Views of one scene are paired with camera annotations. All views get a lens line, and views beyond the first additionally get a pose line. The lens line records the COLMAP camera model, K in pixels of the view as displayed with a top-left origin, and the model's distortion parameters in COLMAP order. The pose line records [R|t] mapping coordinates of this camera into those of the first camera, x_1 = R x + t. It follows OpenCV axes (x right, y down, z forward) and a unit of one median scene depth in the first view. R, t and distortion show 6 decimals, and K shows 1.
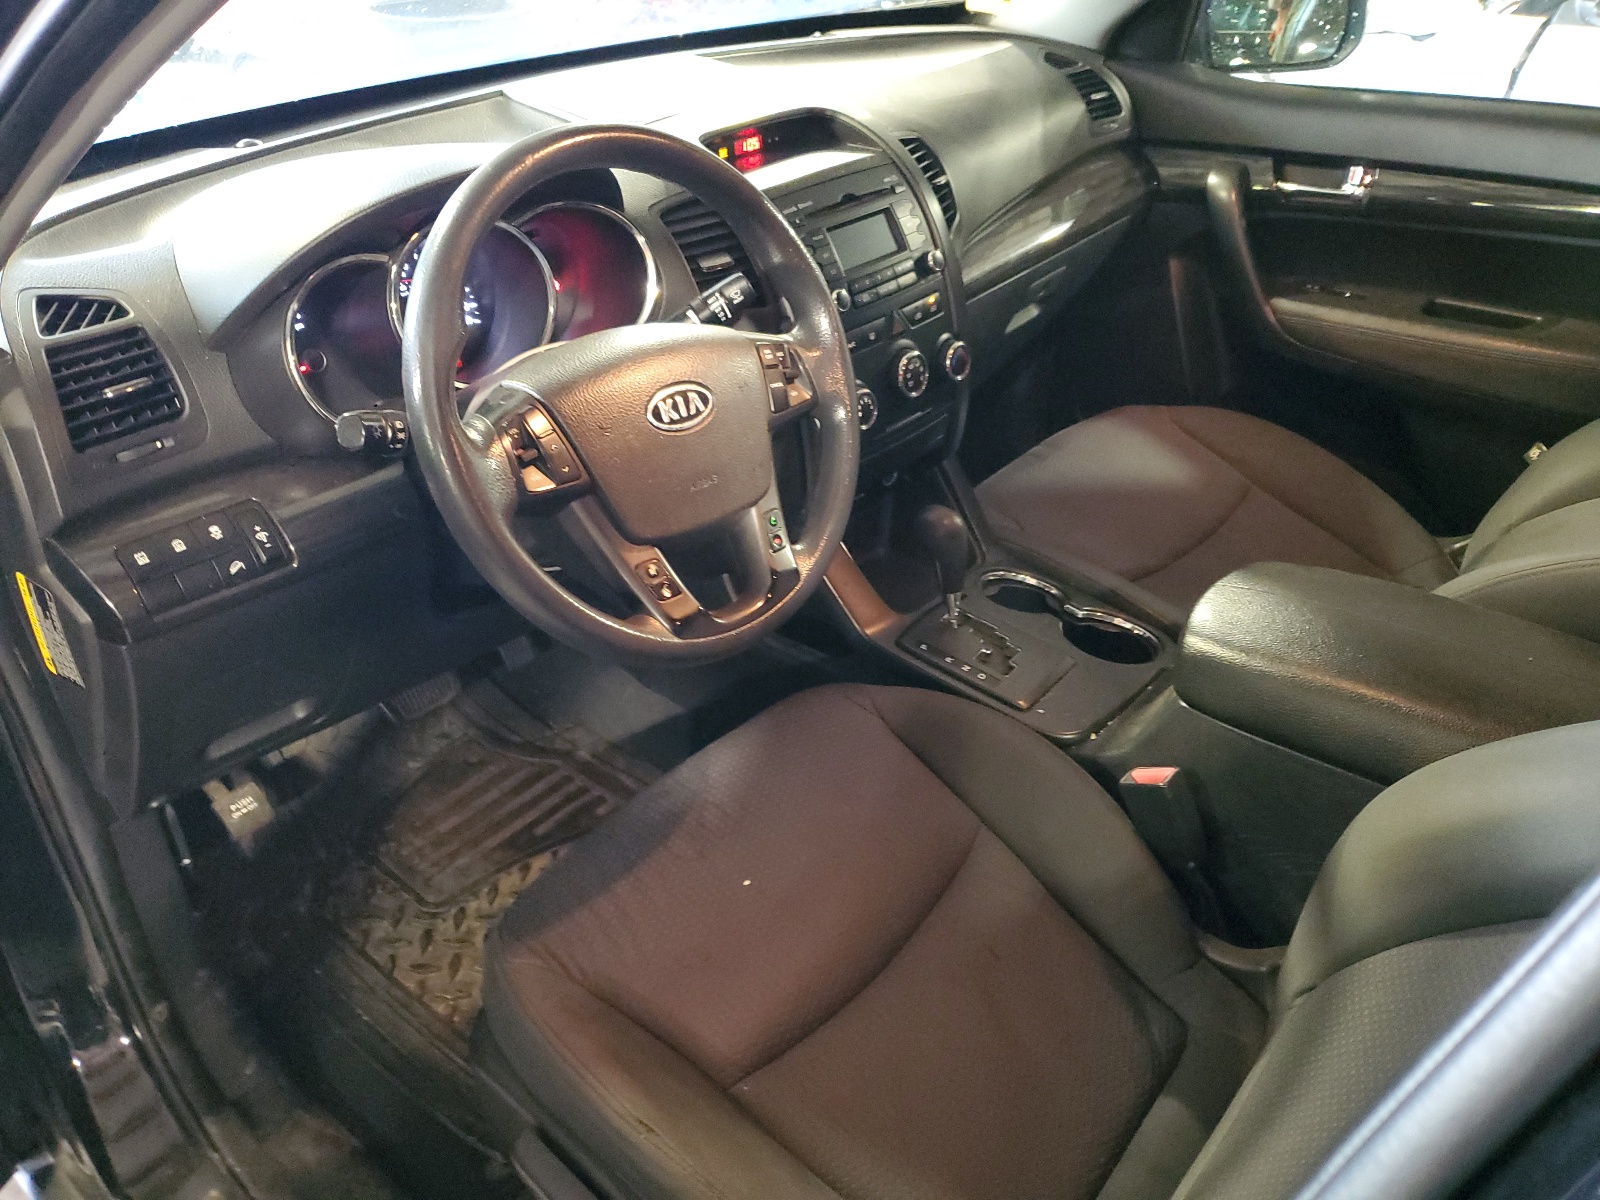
lens RADIAL K [[1236.3, 0, 800.0], [0, 1236.3, 600.0], [0, 0, 1]] dist [-0.008442, -0.004168]
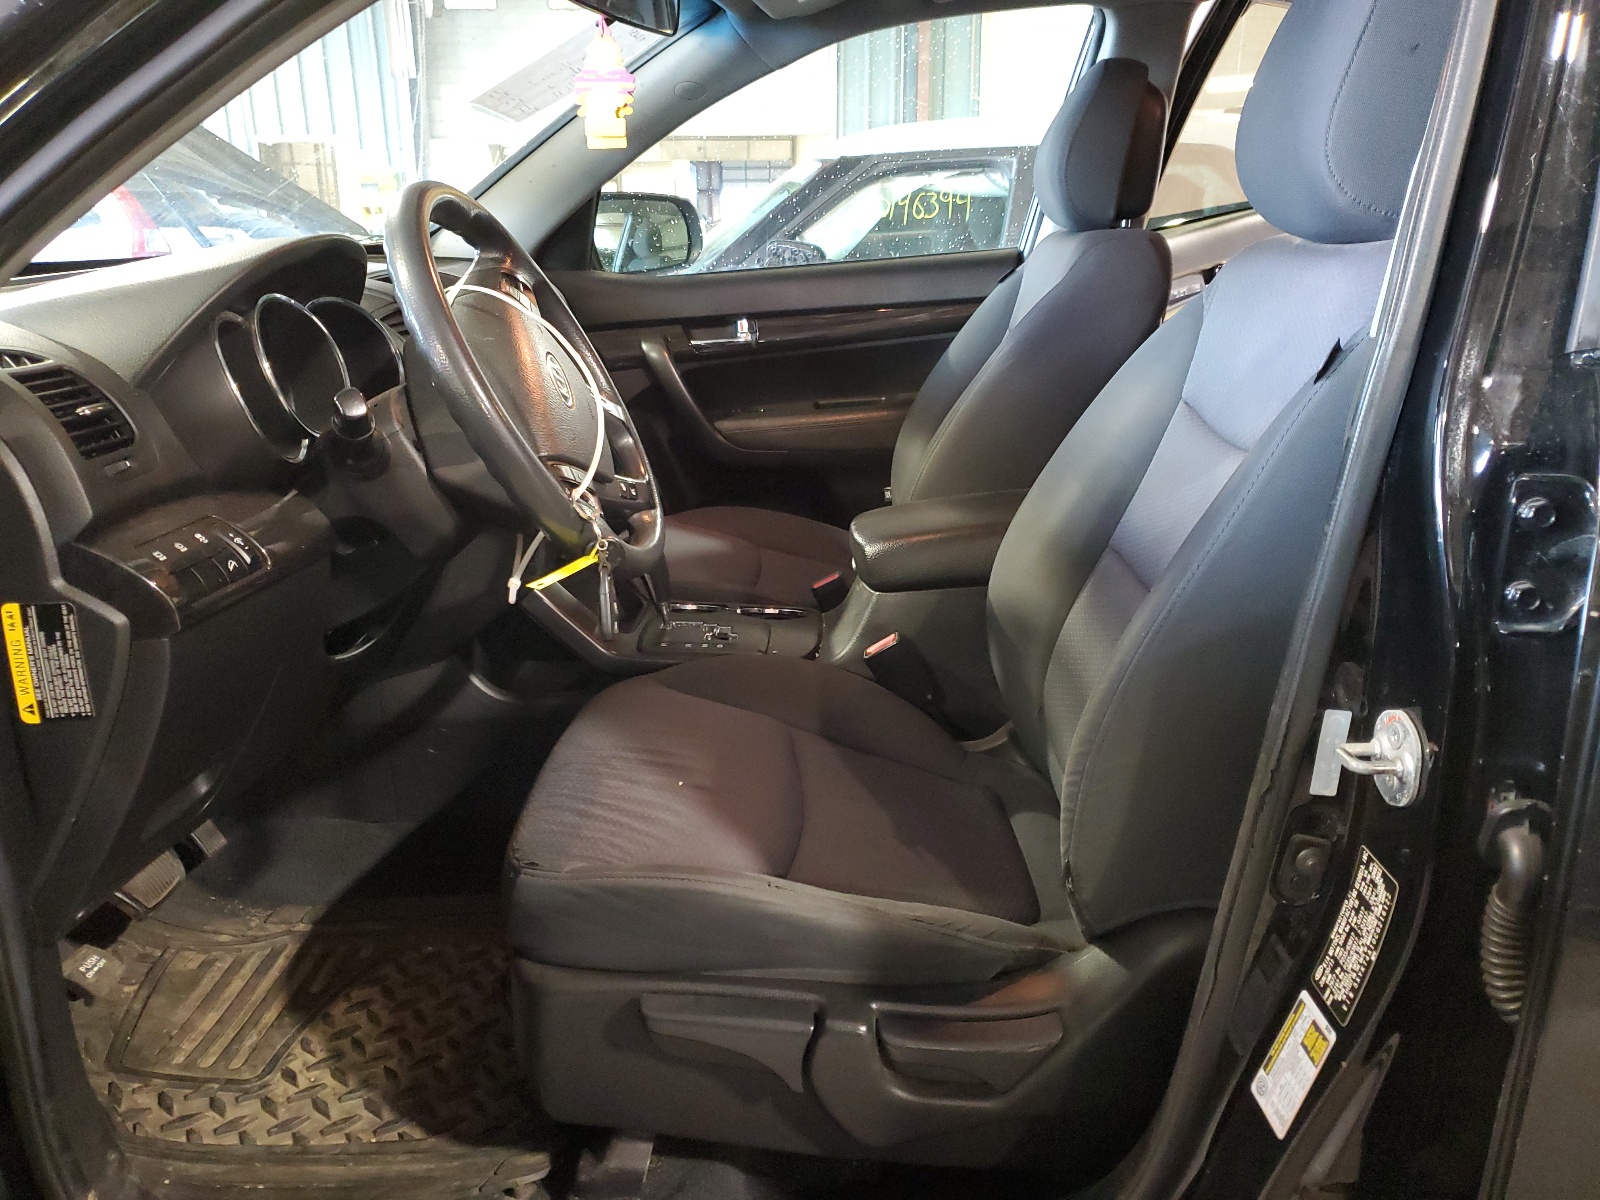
lens RADIAL K [[1236.3, 0, 800.0], [0, 1236.3, 600.0], [0, 0, 1]] dist [-0.008442, -0.004168]
pose [[0.781630, -0.207882, 0.588082, -0.520391], [0.365619, 0.916566, -0.161953, 0.255958], [-0.505349, 0.341601, 0.792421, -0.044248]]
